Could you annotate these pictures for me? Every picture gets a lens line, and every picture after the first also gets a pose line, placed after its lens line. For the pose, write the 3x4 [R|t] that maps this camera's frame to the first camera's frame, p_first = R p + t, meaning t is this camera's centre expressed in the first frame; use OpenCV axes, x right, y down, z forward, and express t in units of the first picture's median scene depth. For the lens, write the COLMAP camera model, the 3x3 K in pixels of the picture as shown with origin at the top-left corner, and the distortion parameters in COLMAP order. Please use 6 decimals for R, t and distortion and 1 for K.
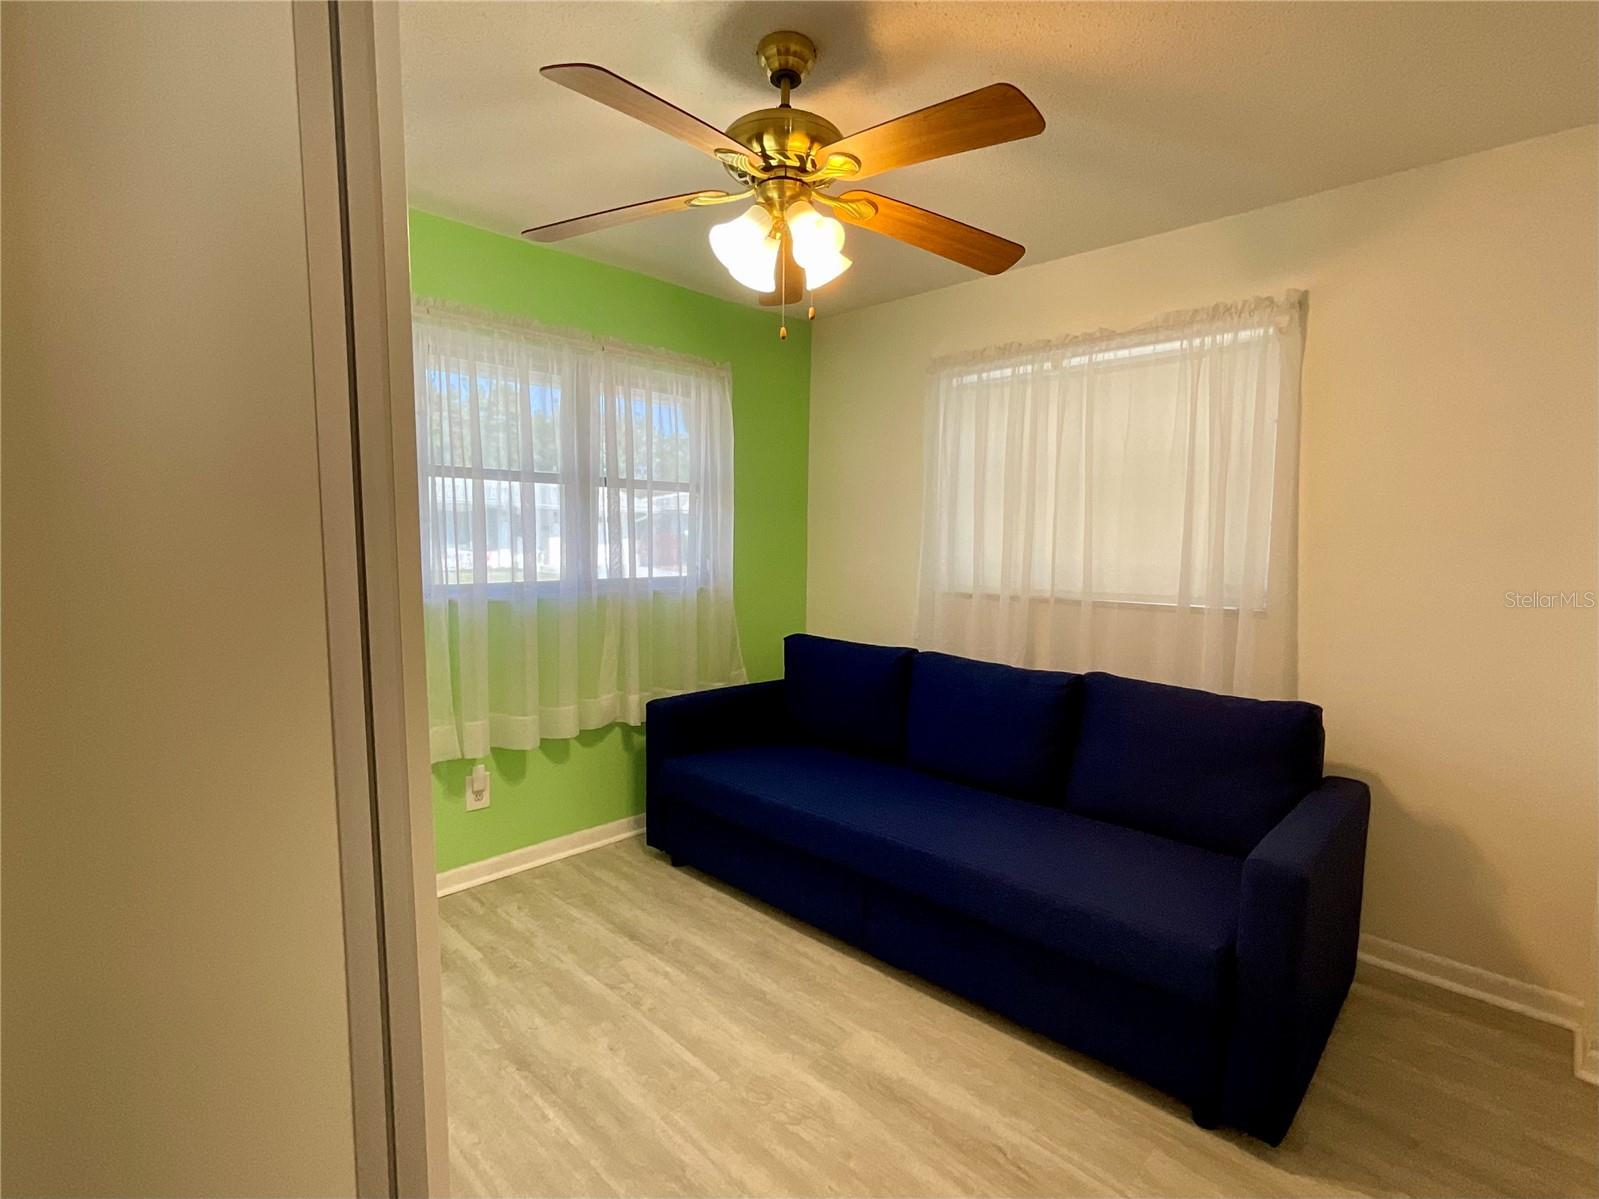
lens RADIAL K [[754.6, 0, 795.0], [0, 754.6, 624.9], [0, 0, 1]] dist [-0.024866, 0.000245]
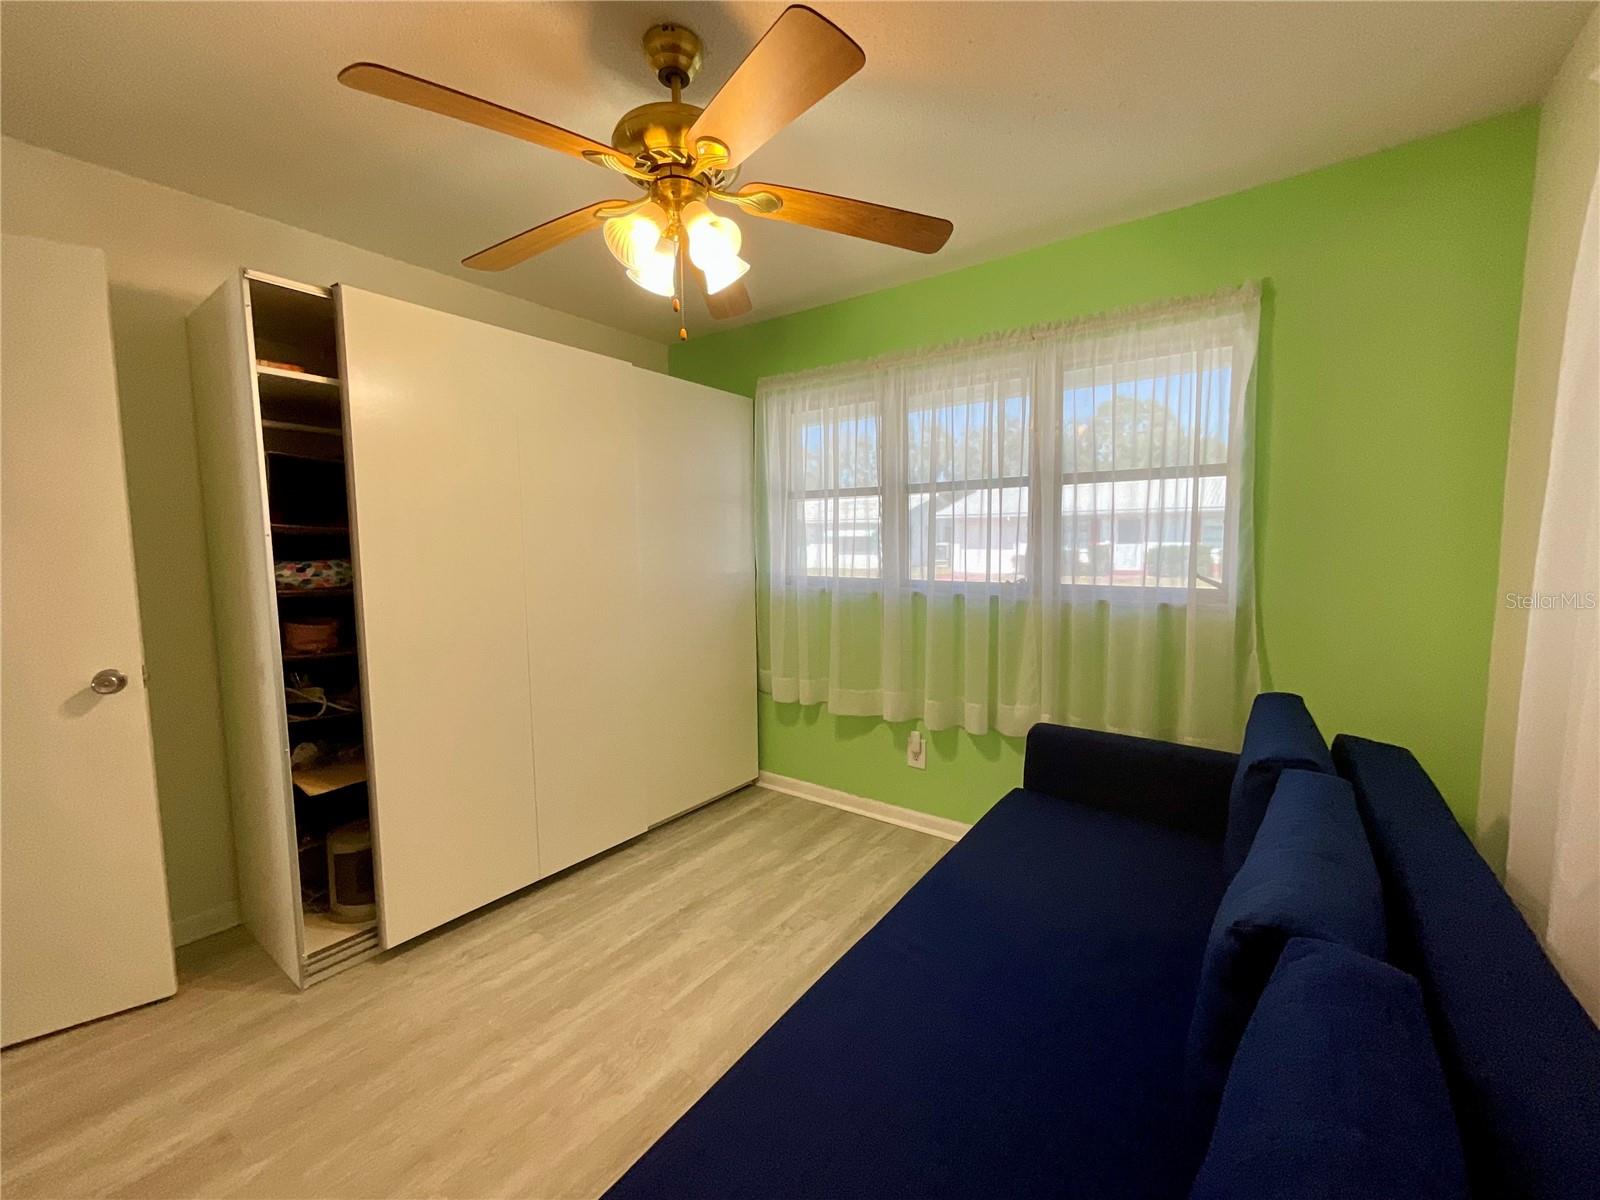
lens RADIAL K [[647.9, 0, 799.1], [0, 647.9, 615.2], [0, 0, 1]] dist [0.018924, 0.000149]
pose [[0.140525, 0.101468, -0.984864, 0.782963], [-0.097880, 0.991285, 0.088164, -0.100031], [0.985227, 0.084009, 0.149232, 0.905170]]
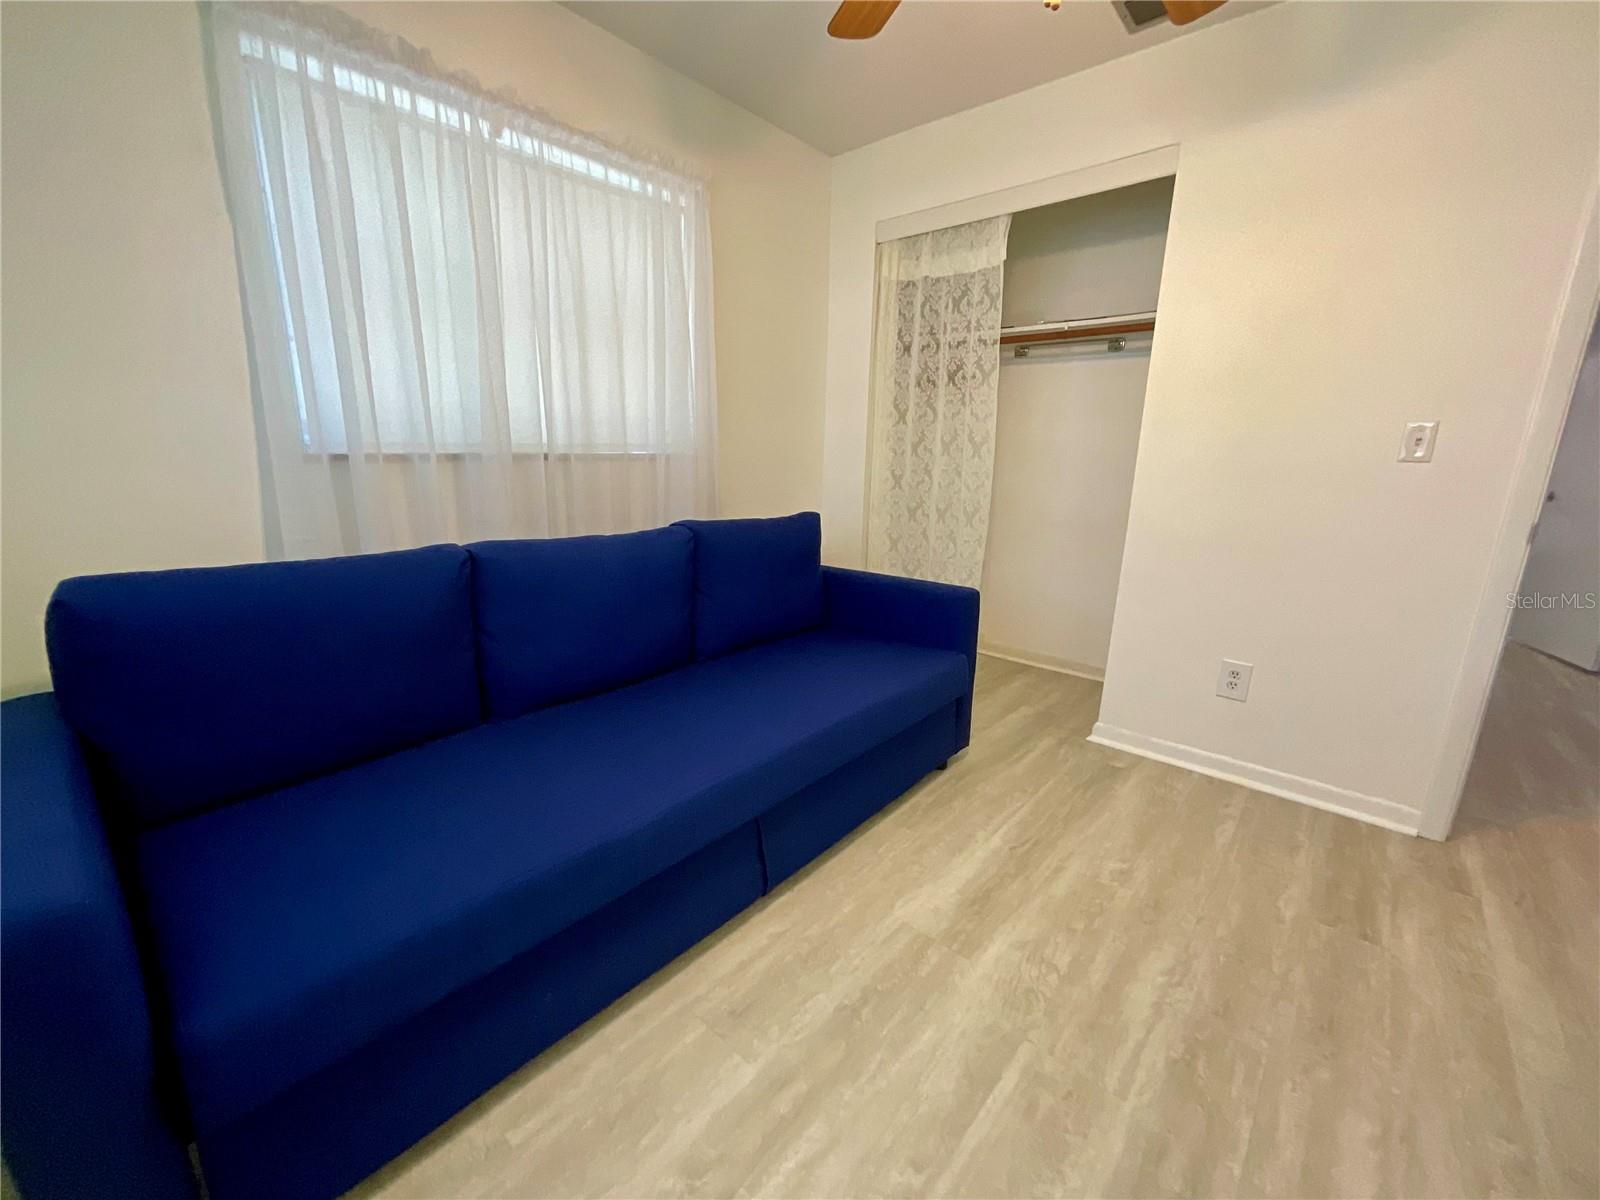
lens RADIAL K [[642.8, 0, 800.5], [0, 642.8, 600.8], [0, 0, 1]] dist [-0.000382, 0.000262]
pose [[-0.056563, -0.246453, 0.967503, -0.582869], [0.081702, 0.964661, 0.250506, -0.047193], [-0.995050, 0.093217, -0.034429, 1.106557]]
